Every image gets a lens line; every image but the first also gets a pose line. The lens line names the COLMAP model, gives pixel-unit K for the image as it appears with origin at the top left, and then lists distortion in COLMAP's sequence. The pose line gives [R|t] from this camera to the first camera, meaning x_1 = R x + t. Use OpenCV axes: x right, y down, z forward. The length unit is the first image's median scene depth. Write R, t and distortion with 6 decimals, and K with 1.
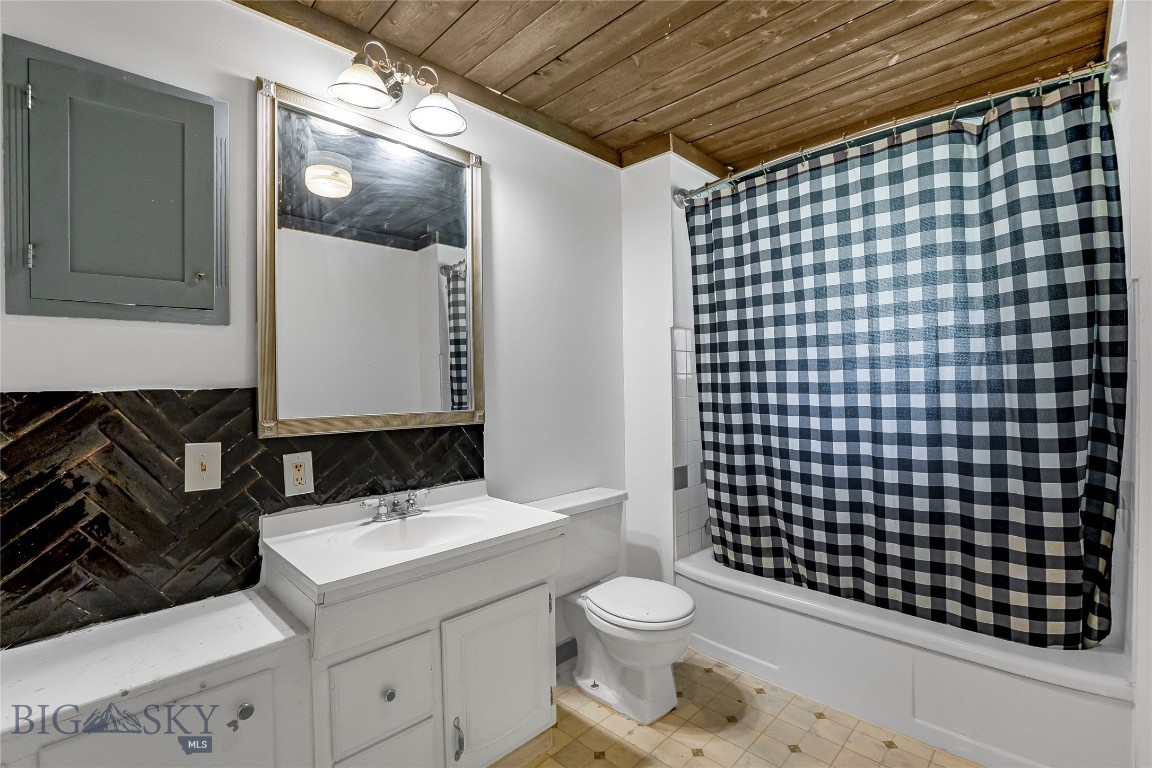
lens RADIAL K [[507.2, 0, 566.0], [0, 507.2, 387.6], [0, 0, 1]] dist [-0.031059, 0.006319]
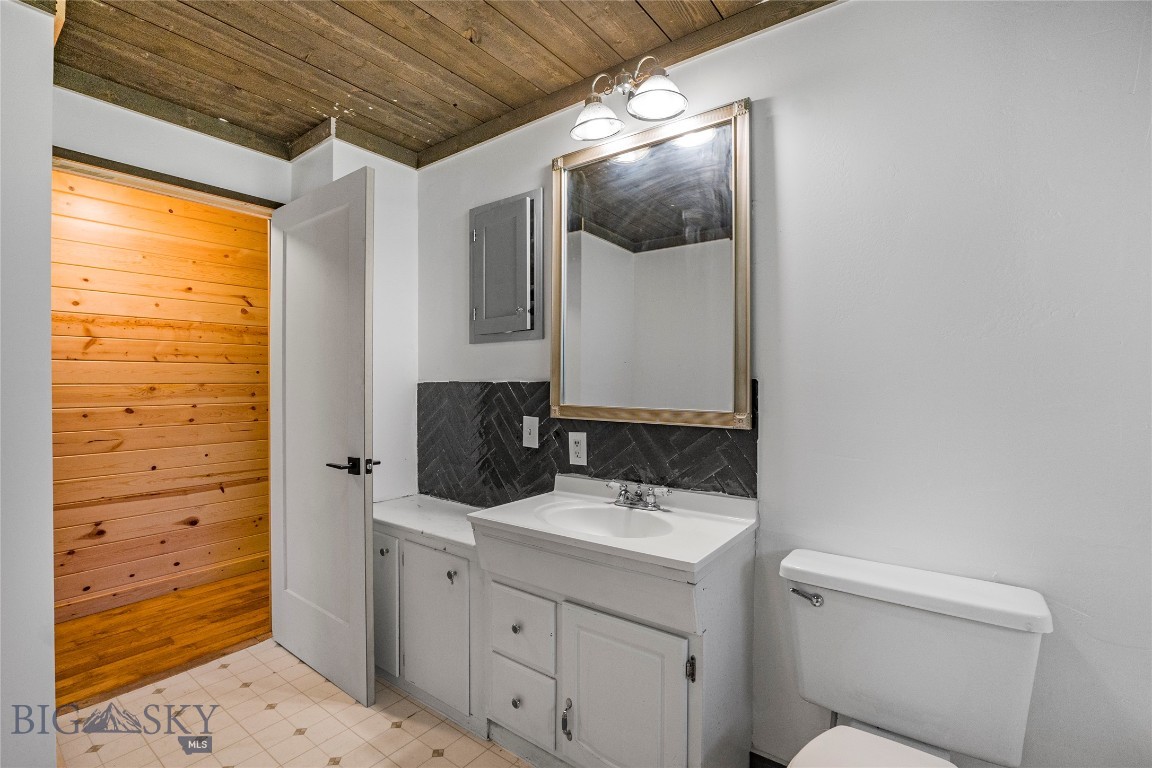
lens RADIAL K [[507.2, 0, 567.7], [0, 507.2, 381.2], [0, 0, 1]] dist [-0.031059, 0.006319]
pose [[0.169884, 0.011822, -0.985393, 0.765803], [-0.009110, 0.999904, 0.010425, -0.015147], [0.985422, 0.007206, 0.169975, 0.772132]]
